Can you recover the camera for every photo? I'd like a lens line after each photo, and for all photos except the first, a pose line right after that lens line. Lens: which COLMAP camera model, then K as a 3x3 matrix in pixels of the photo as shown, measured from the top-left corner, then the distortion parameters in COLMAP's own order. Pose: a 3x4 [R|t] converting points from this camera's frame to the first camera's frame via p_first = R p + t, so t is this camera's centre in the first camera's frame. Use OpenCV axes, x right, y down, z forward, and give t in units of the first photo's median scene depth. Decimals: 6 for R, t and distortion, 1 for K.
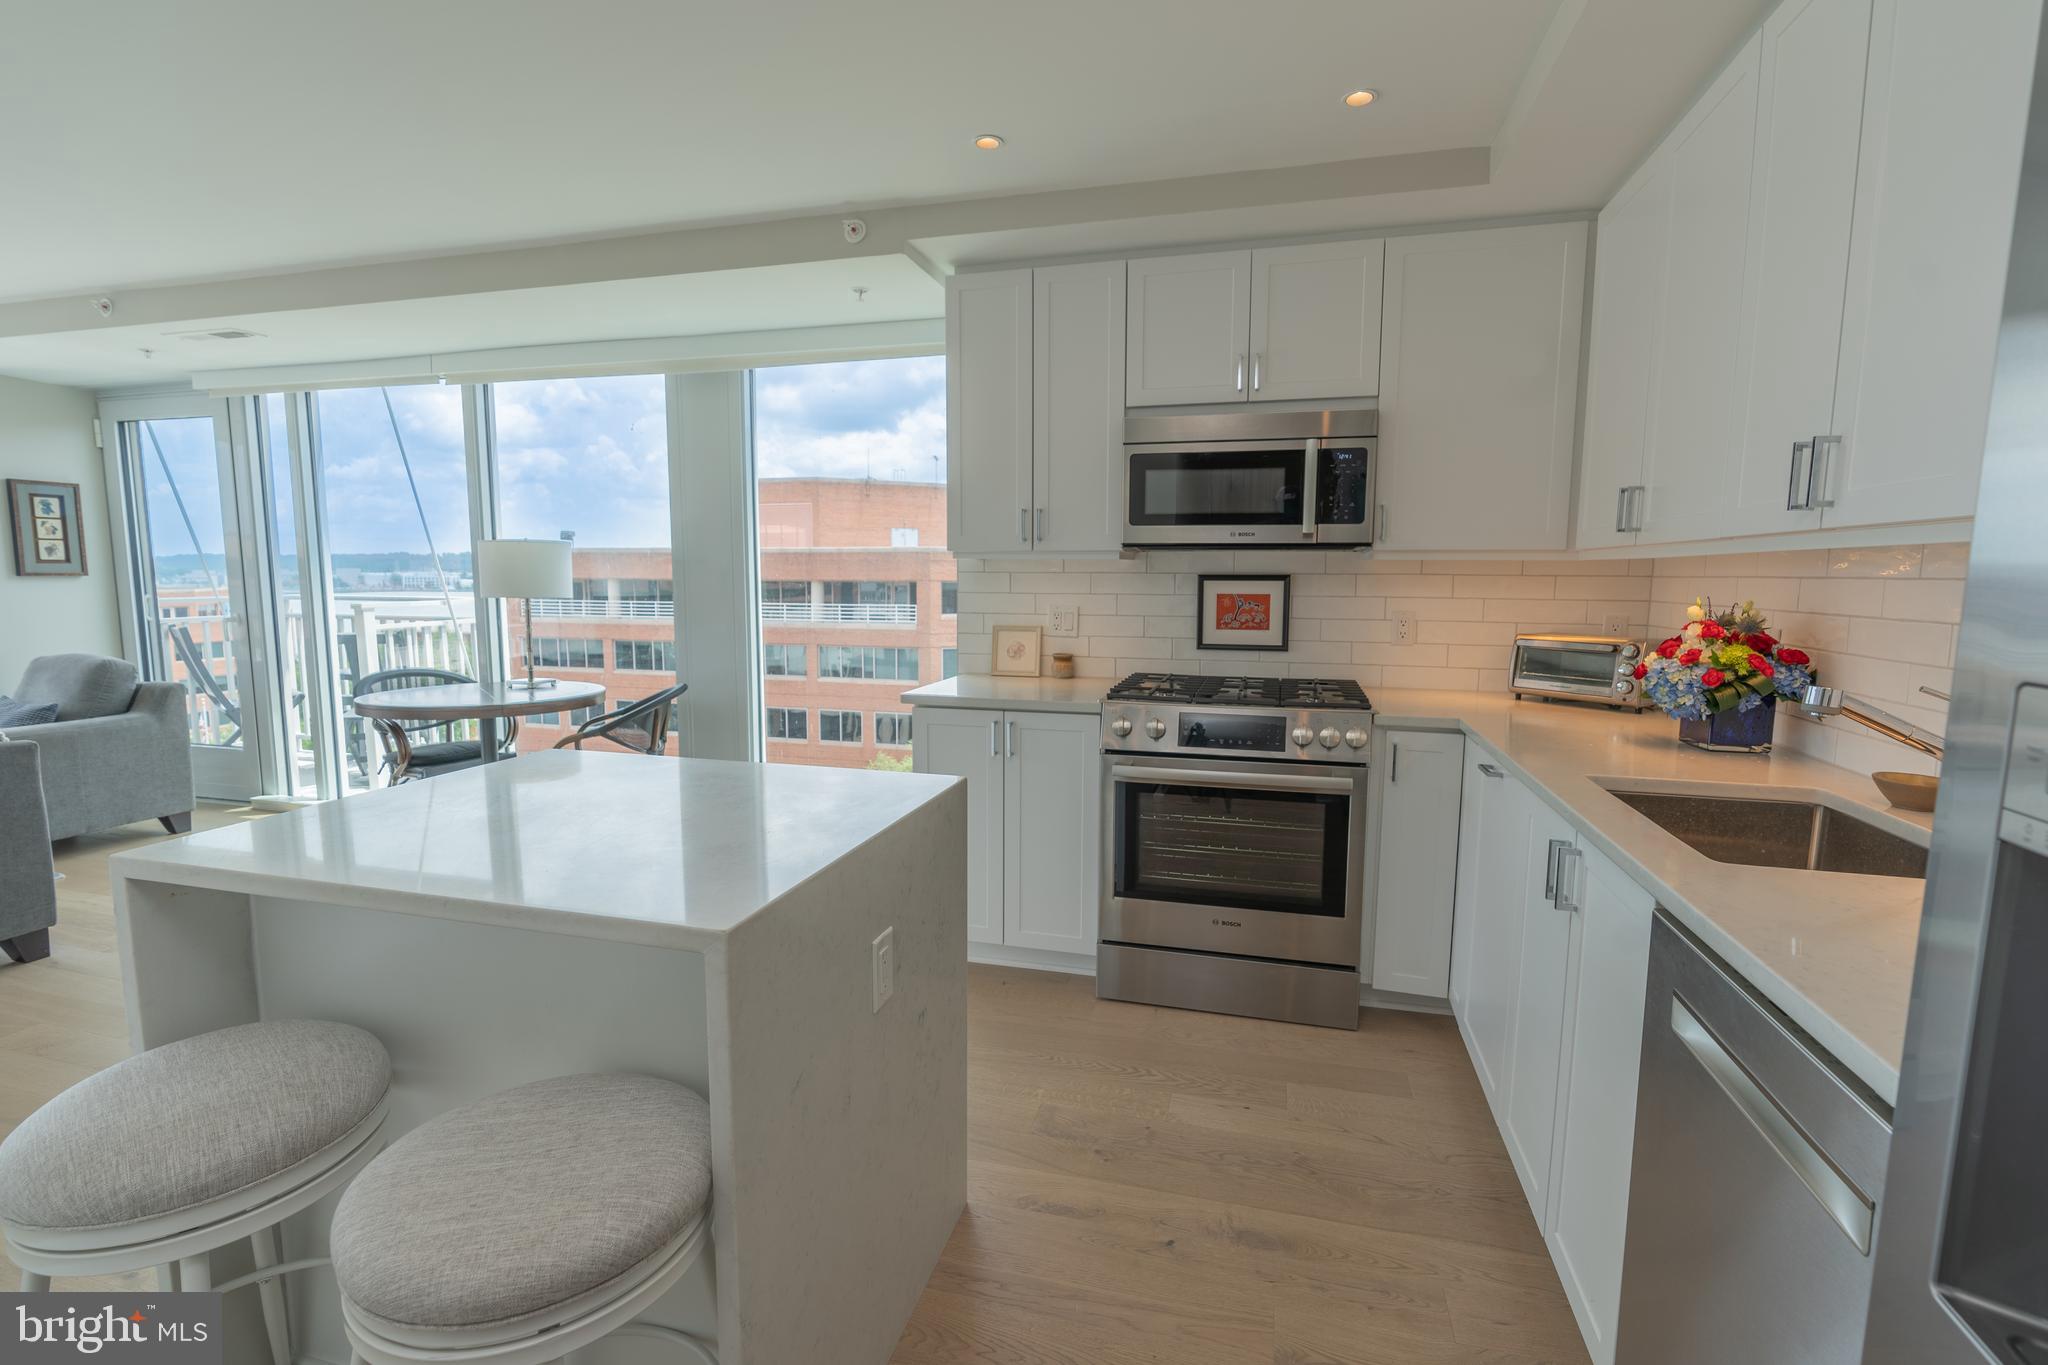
lens RADIAL K [[927.9, 0, 1024.0], [0, 927.9, 682.5], [0, 0, 1]] dist [-0.001868, -0.000158]
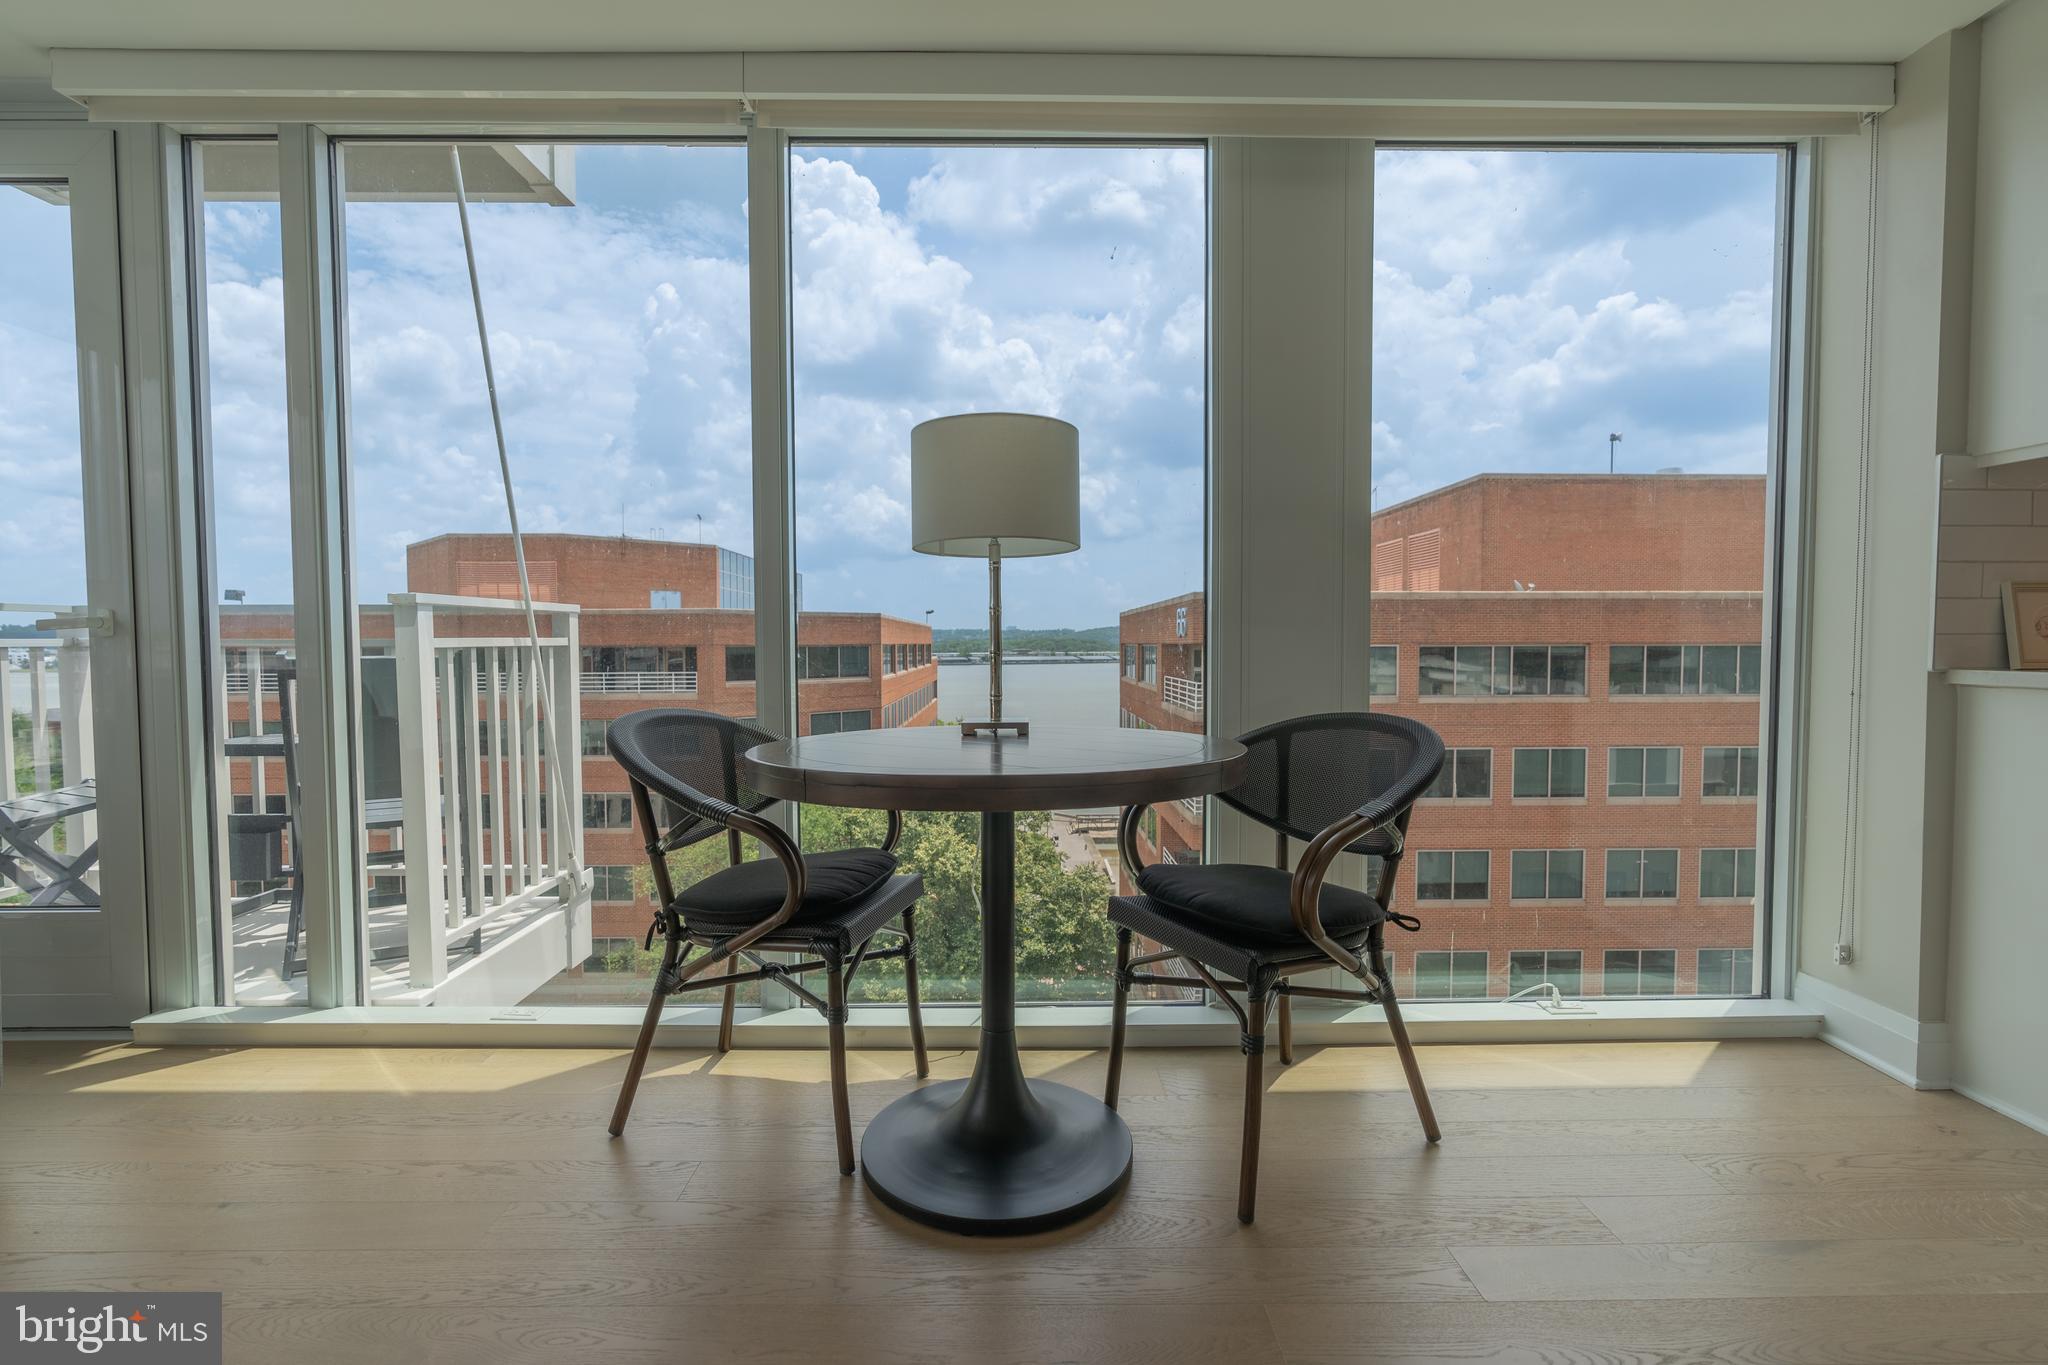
lens RADIAL K [[927.9, 0, 1024.0], [0, 927.9, 682.5], [0, 0, 1]] dist [-0.001868, -0.000158]
pose [[0.960983, -0.020489, 0.275848, -0.811235], [0.040668, 0.996881, -0.067635, 0.013737], [-0.273602, 0.076214, 0.958819, 0.661076]]
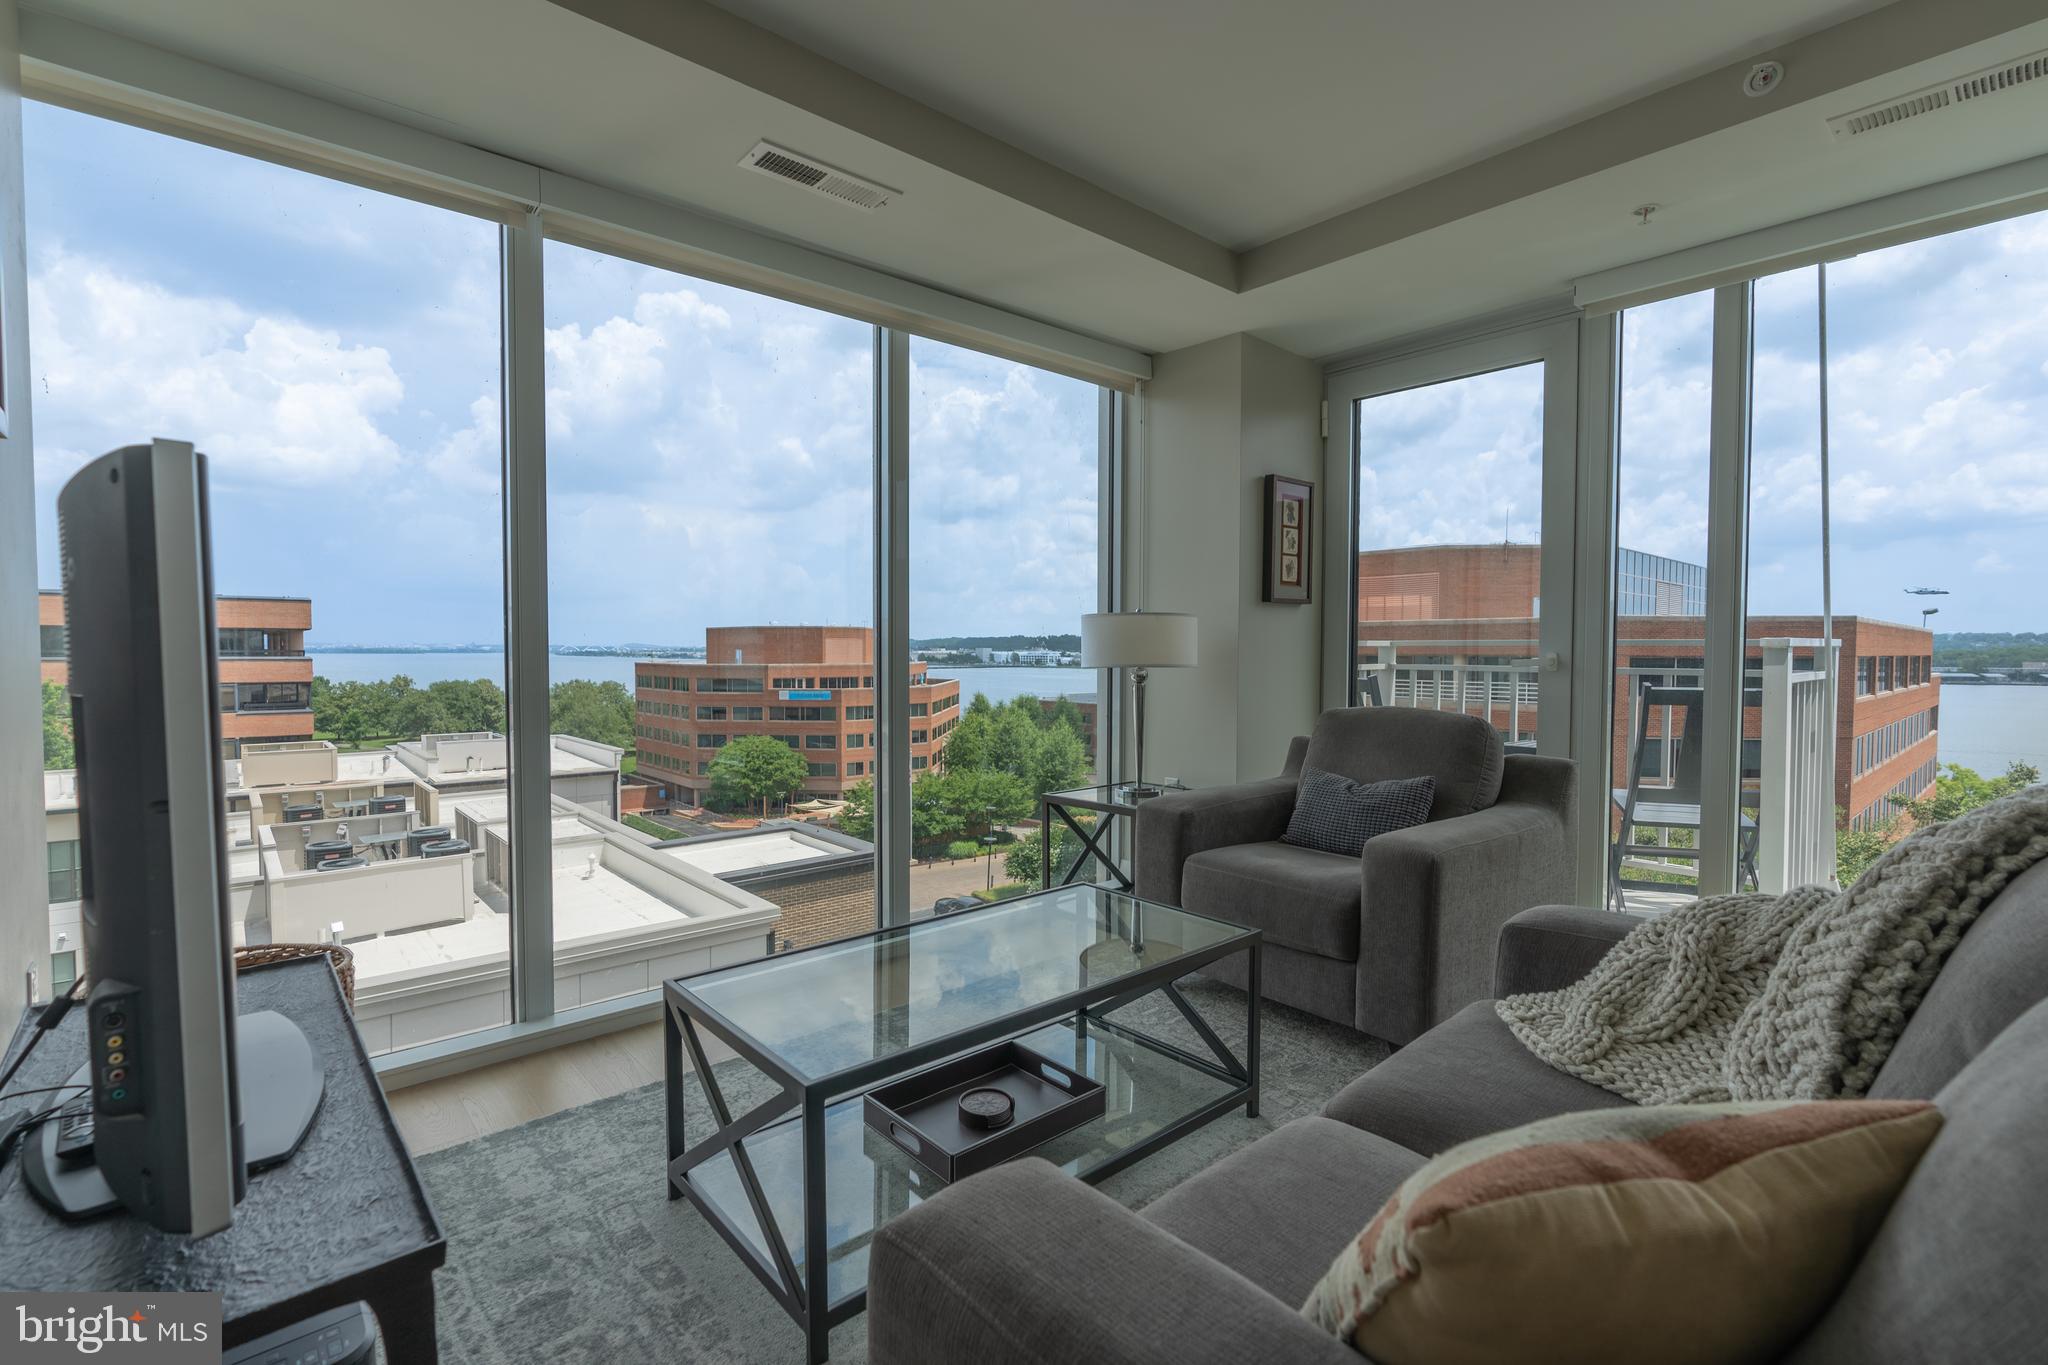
lens RADIAL K [[927.9, 0, 1024.0], [0, 927.9, 682.5], [0, 0, 1]] dist [-0.001868, -0.000158]
pose [[0.833725, 0.018642, -0.551865, -1.253884], [-0.064397, 0.995893, -0.063646, 0.010411], [0.548412, 0.088602, 0.831501, 0.427488]]
